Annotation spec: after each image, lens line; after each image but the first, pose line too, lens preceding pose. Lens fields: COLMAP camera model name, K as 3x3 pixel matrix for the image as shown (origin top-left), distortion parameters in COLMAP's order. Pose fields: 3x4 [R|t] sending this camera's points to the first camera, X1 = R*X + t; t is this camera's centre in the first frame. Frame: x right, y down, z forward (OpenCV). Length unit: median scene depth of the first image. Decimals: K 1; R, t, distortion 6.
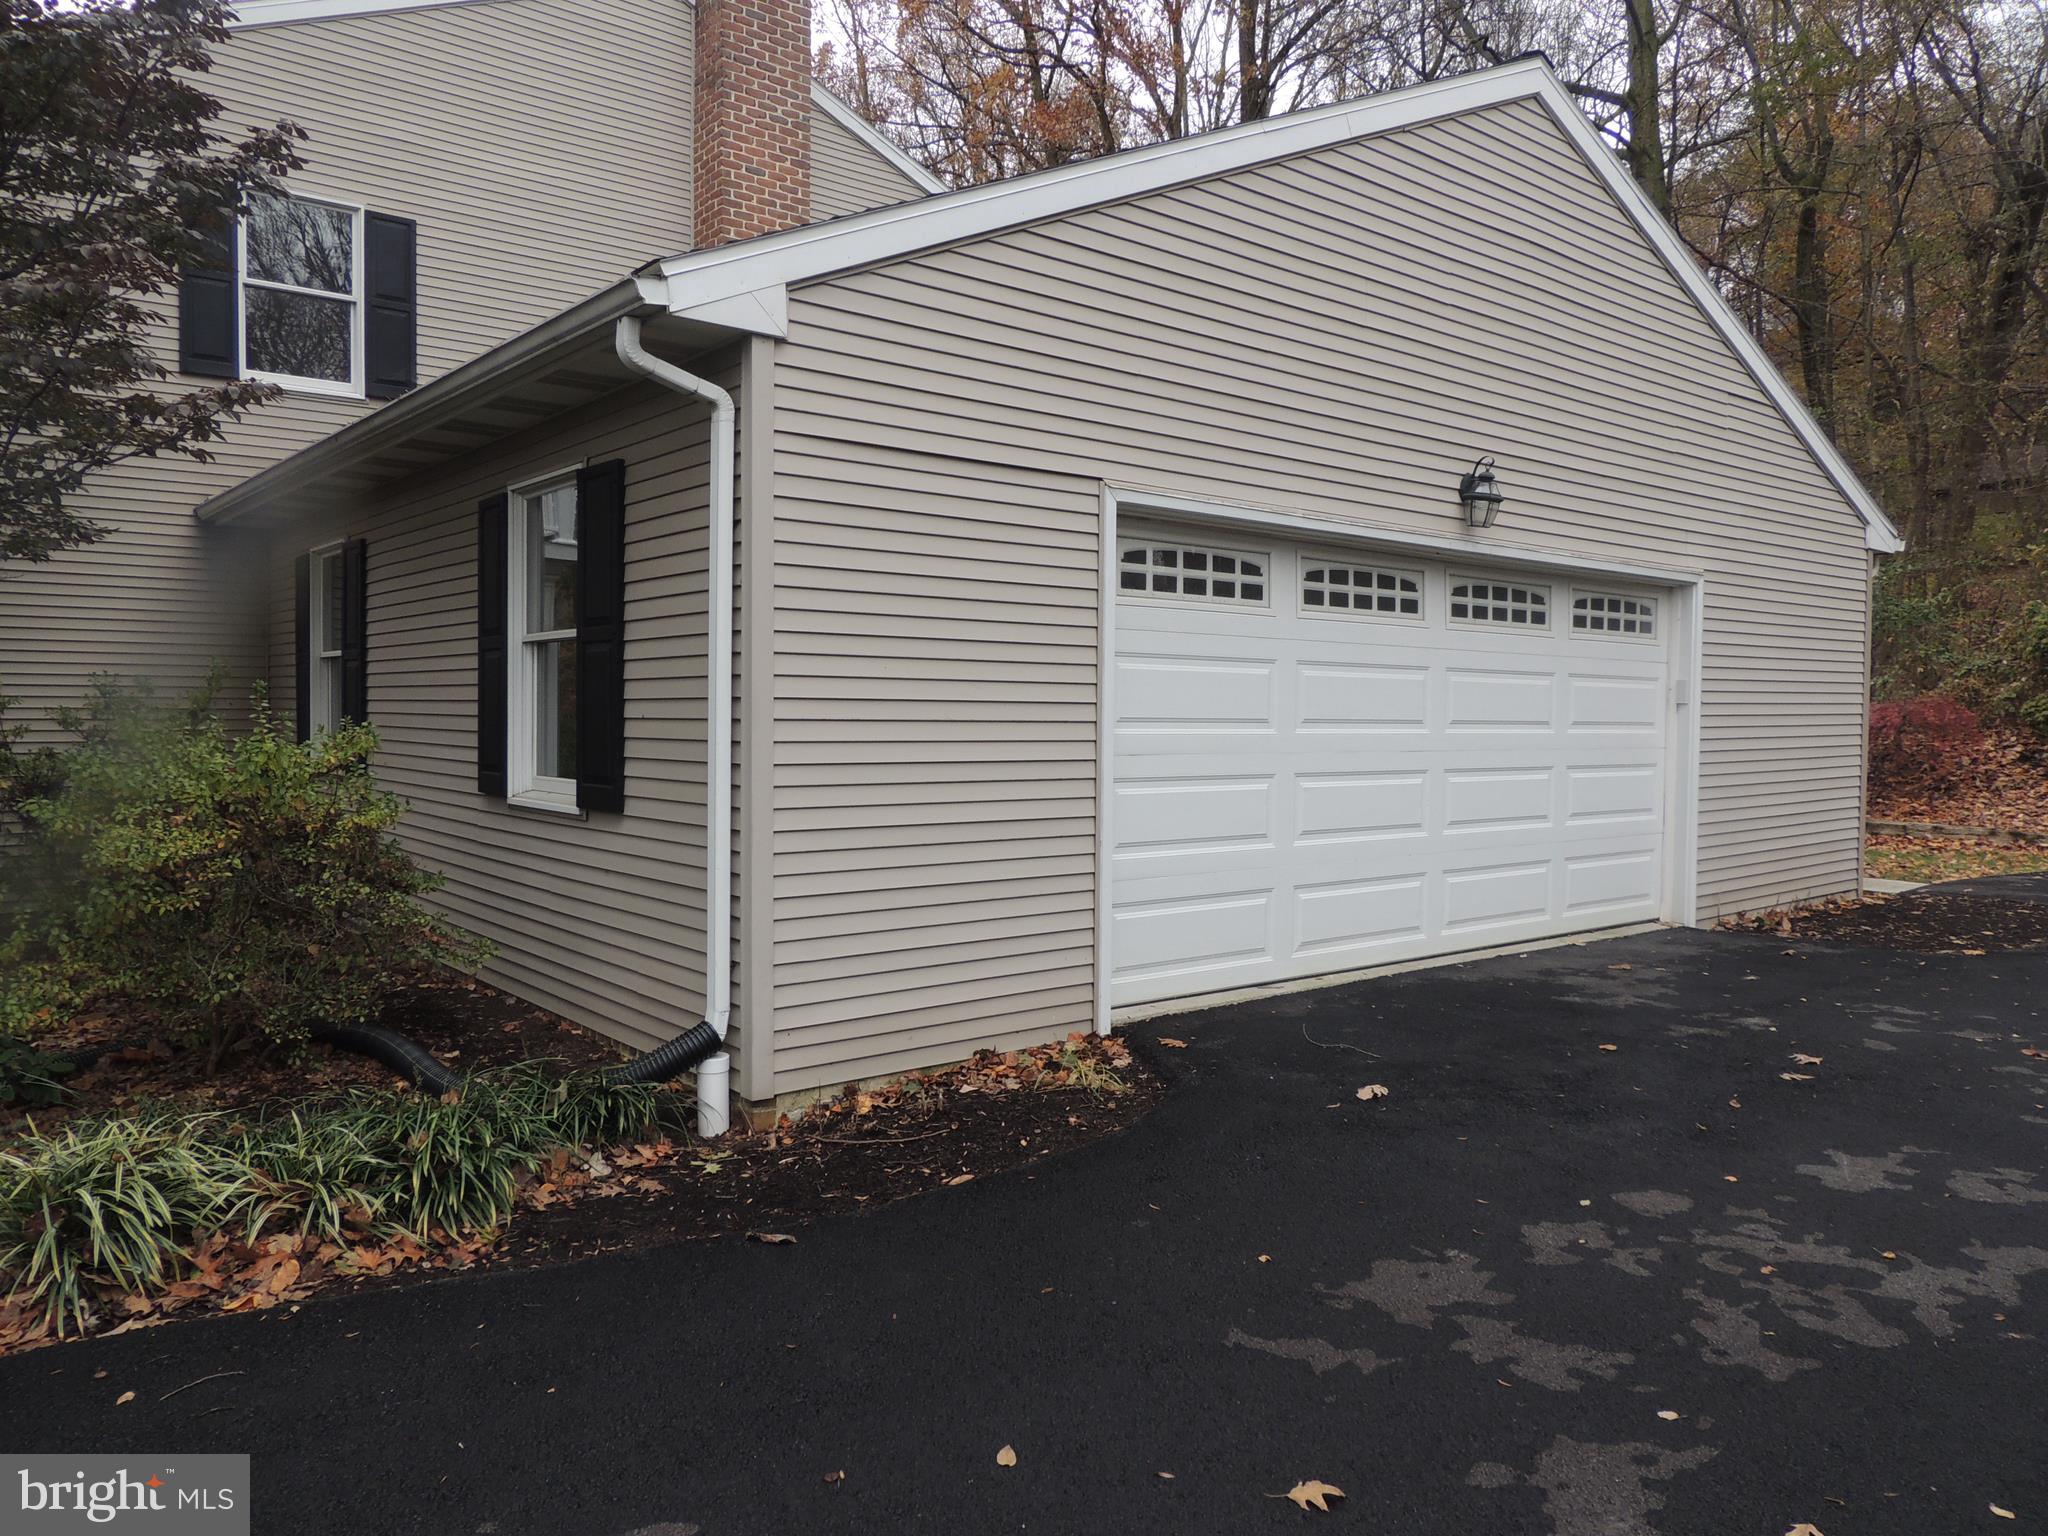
lens RADIAL K [[1469.0, 0, 1024.0], [0, 1469.0, 768.0], [0, 0, 1]] dist [-0.024527, 0.005884]
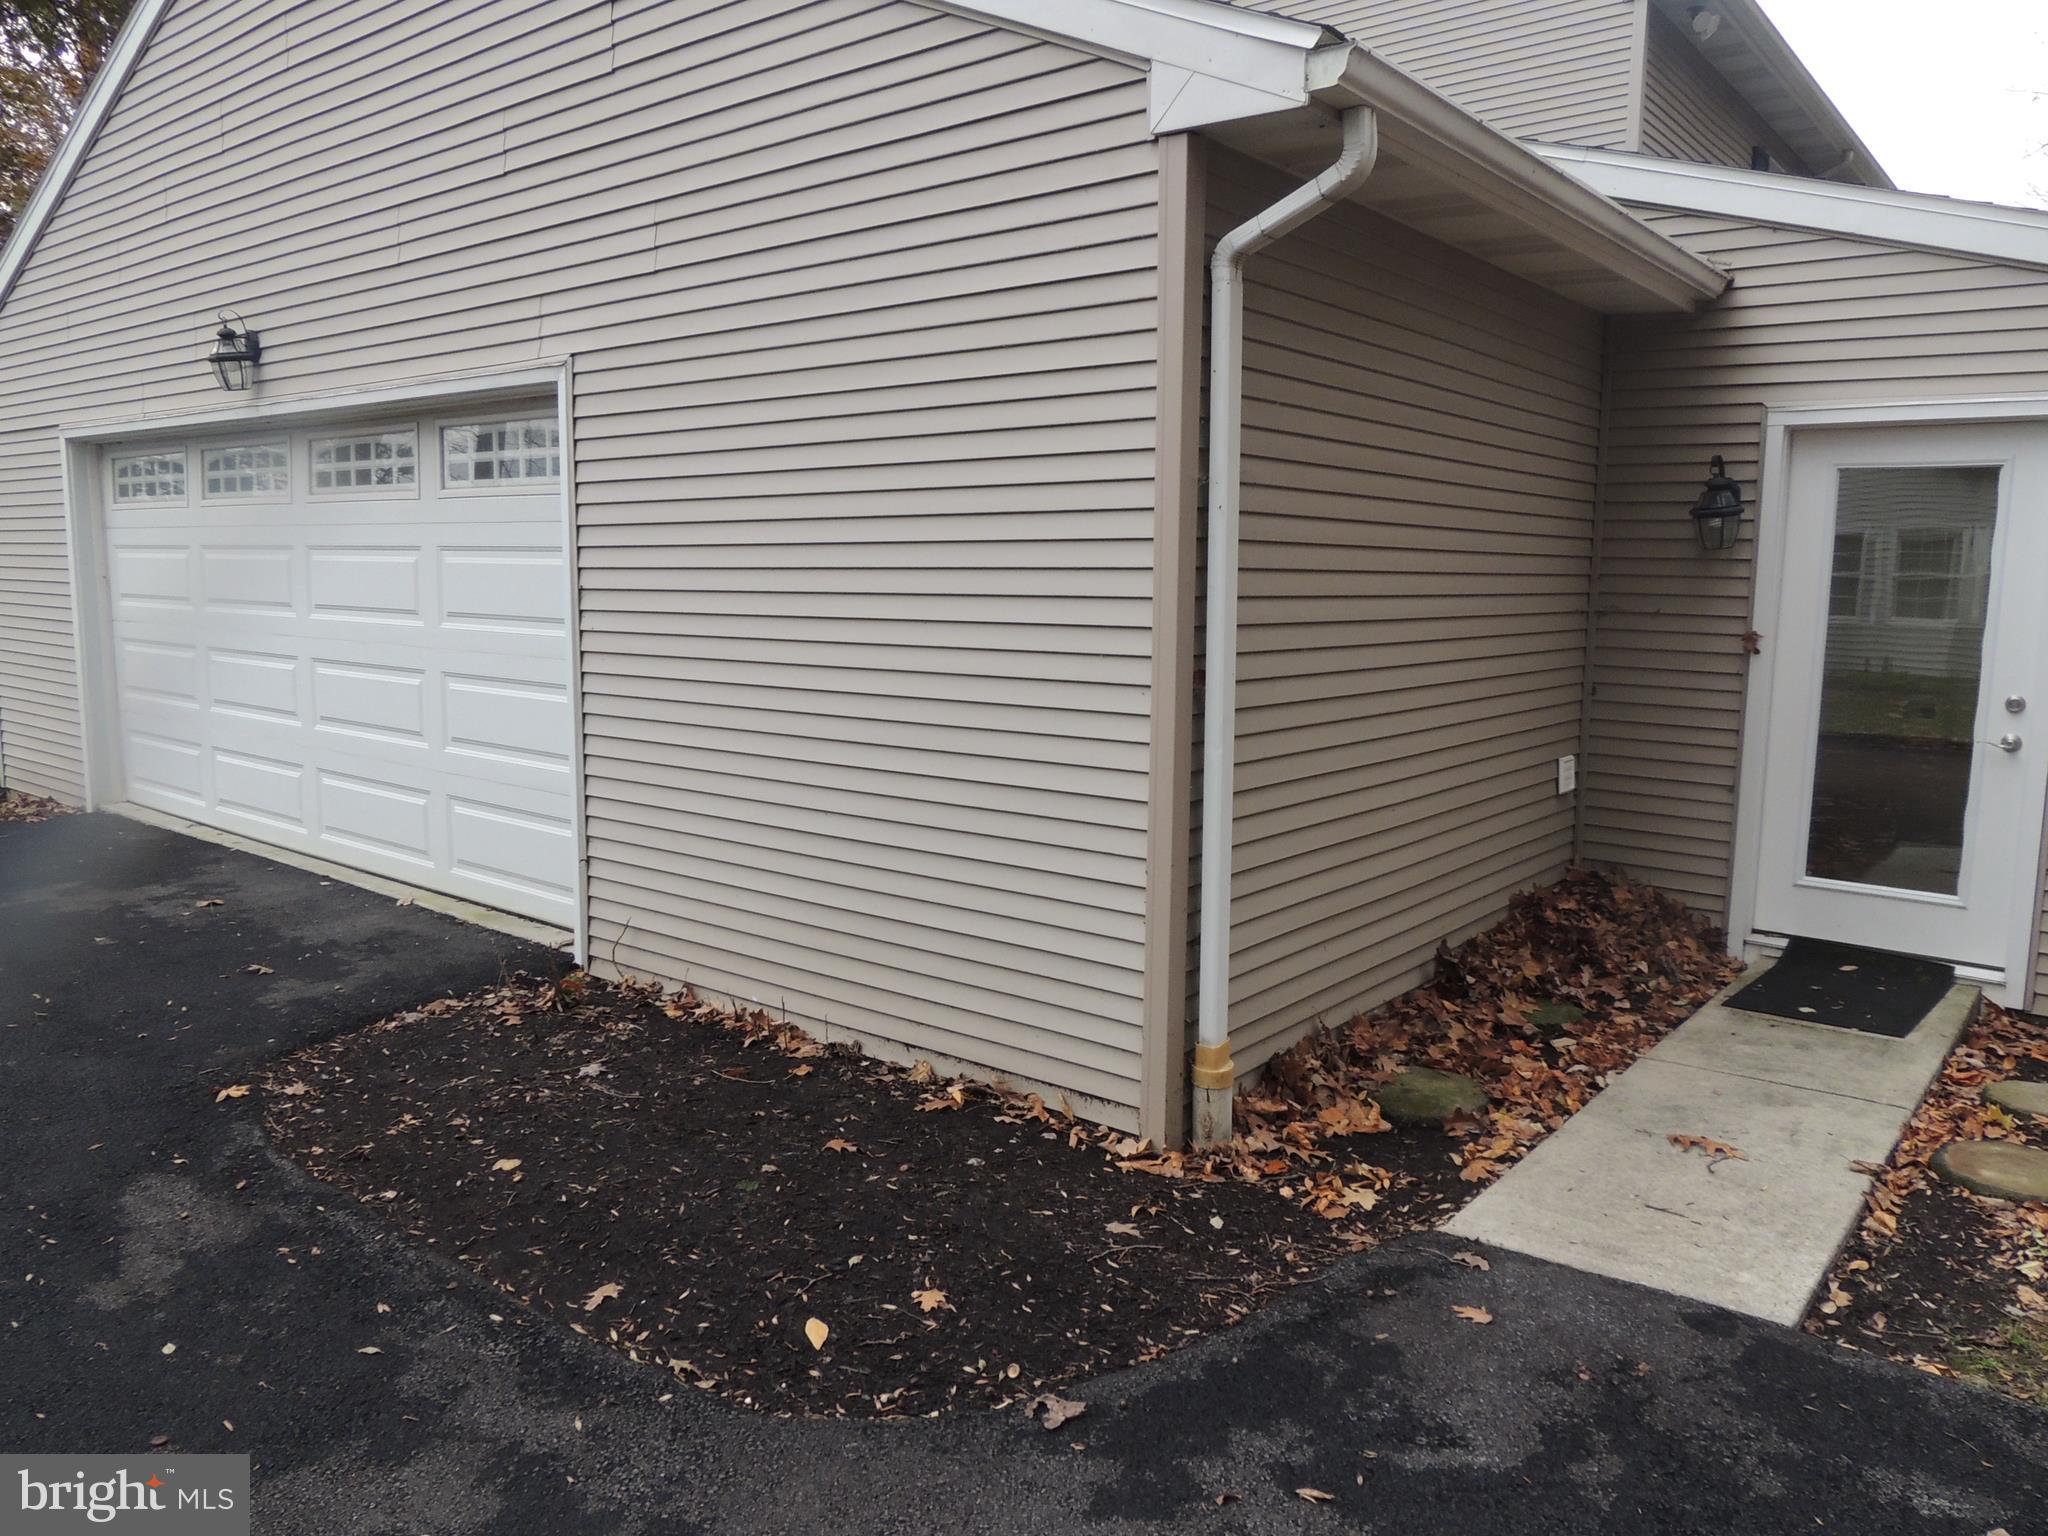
lens RADIAL K [[1469.0, 0, 1024.0], [0, 1469.0, 768.0], [0, 0, 1]] dist [-0.024527, 0.005884]
pose [[0.206829, 0.117124, -0.971341, 1.257529], [-0.059852, 0.992464, 0.106926, -0.053801], [0.976545, 0.036021, 0.212280, 1.227642]]
